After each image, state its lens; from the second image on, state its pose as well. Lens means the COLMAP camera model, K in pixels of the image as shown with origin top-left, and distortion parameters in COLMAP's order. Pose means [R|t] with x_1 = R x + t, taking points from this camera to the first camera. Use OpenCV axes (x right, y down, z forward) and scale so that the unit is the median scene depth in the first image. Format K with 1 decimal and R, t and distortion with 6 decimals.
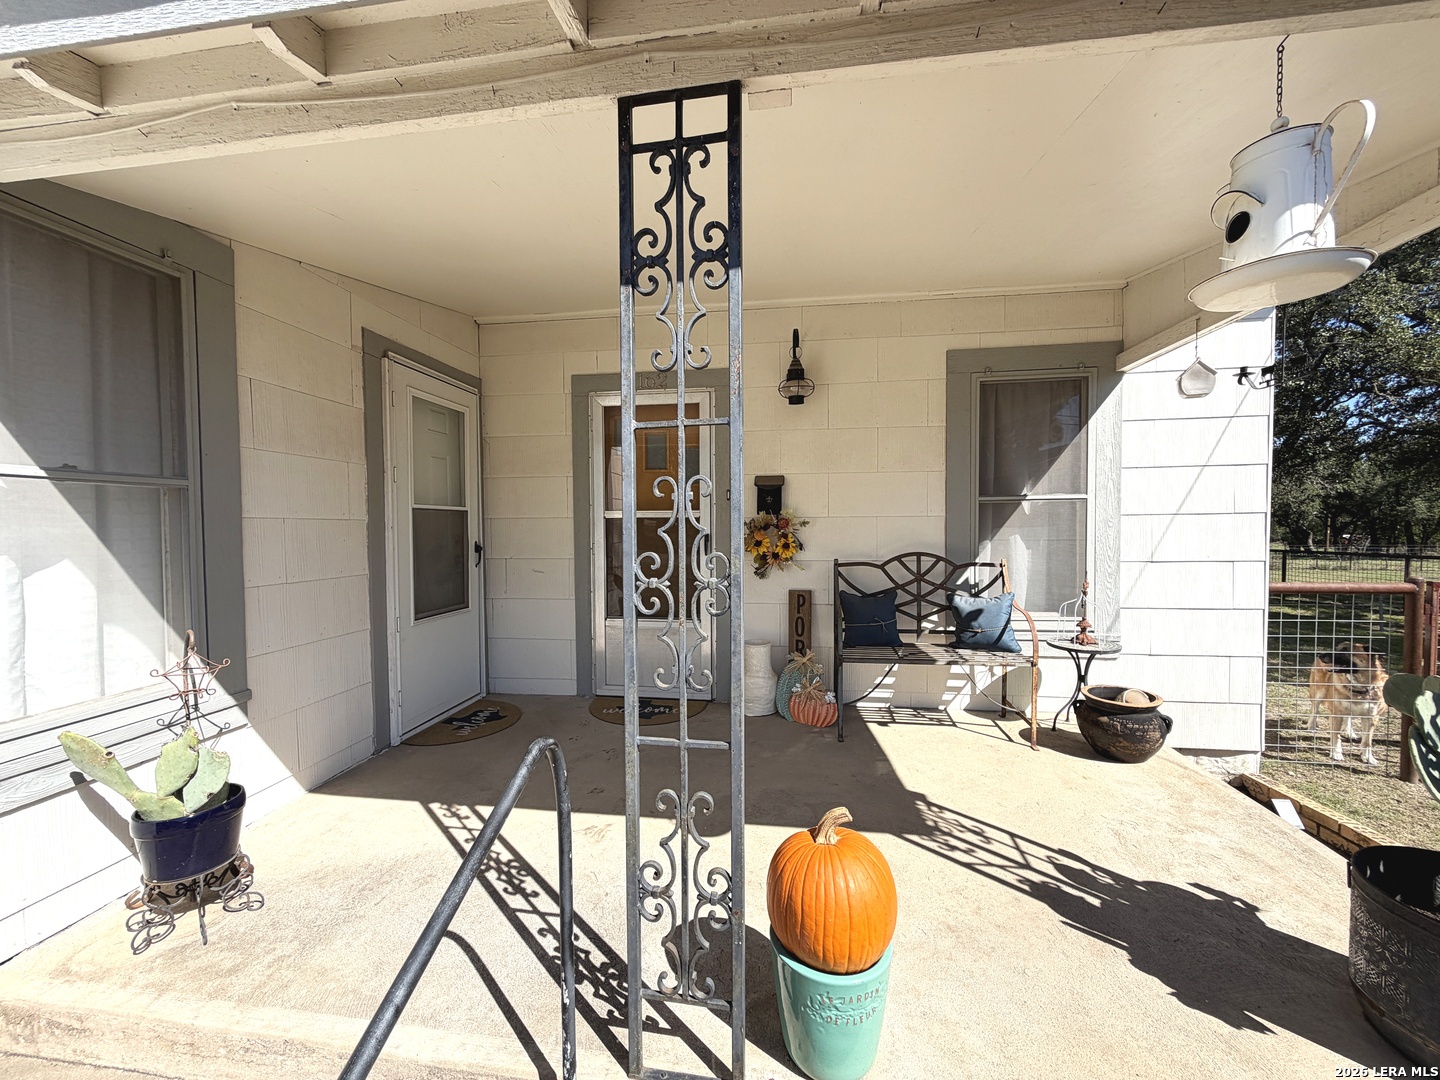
lens RADIAL K [[575.7, 0, 715.9], [0, 575.7, 542.1], [0, 0, 1]] dist [-0.001091, 0.000329]
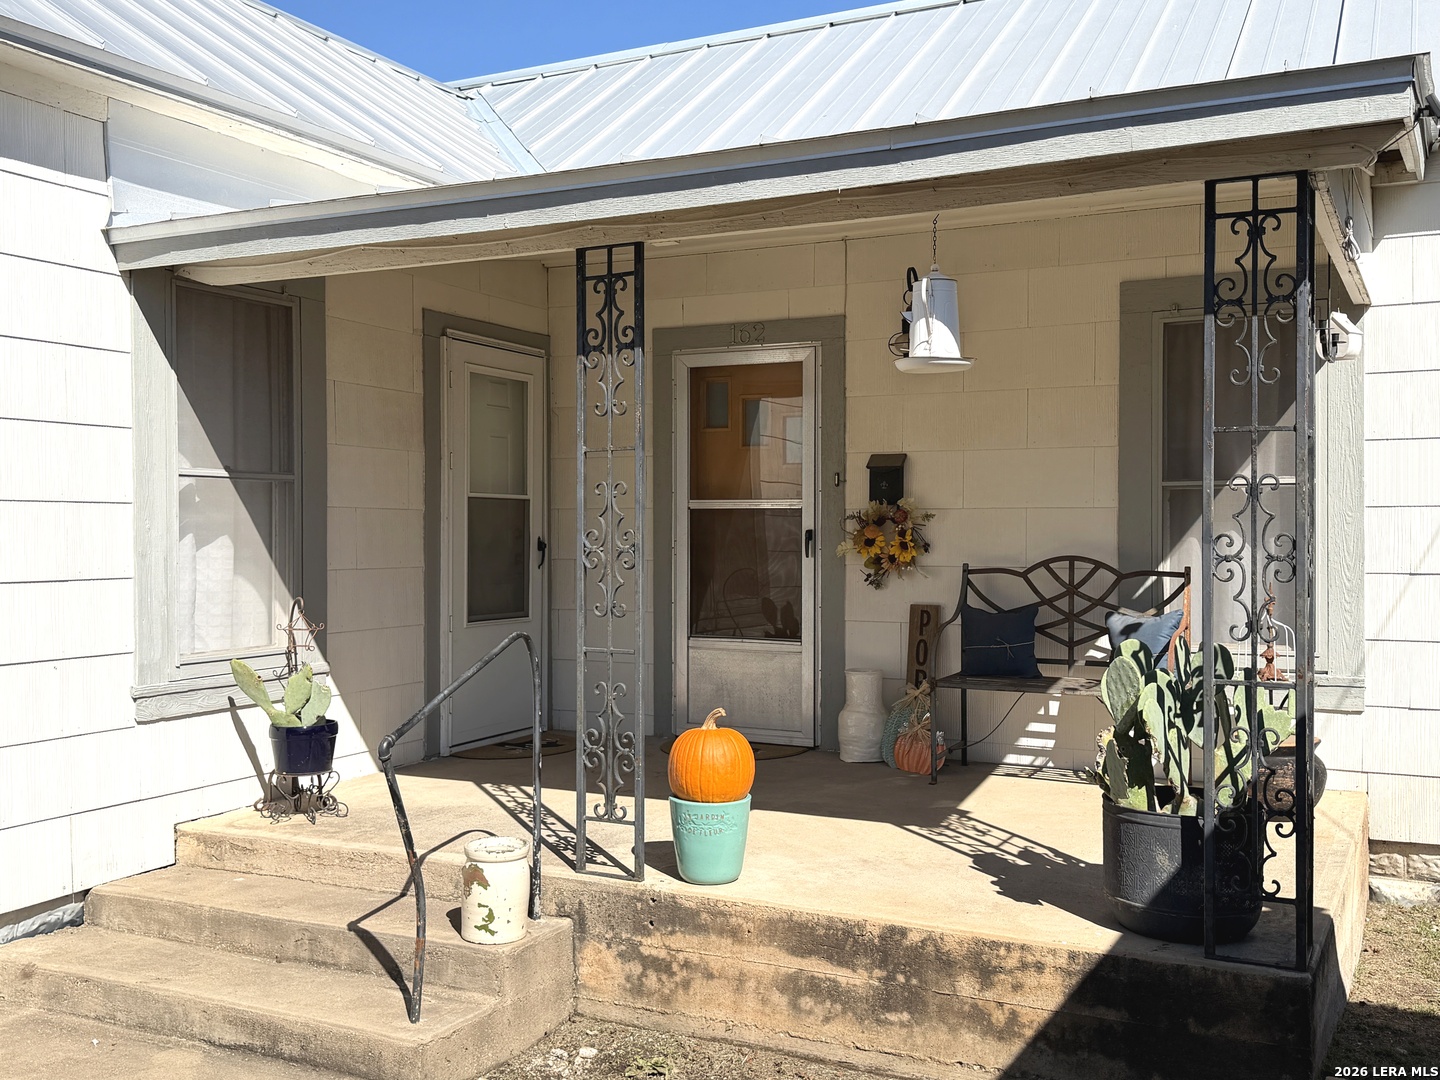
lens RADIAL K [[1405.2, 0, 720.0], [0, 1405.2, 540.0], [0, 0, 1]] dist [0.117553, -0.010239]
pose [[0.948802, 0.010329, -0.315704, 0.505770], [-0.017099, 0.999679, -0.018684, 0.039609], [0.315410, 0.023126, 0.948674, -0.898994]]
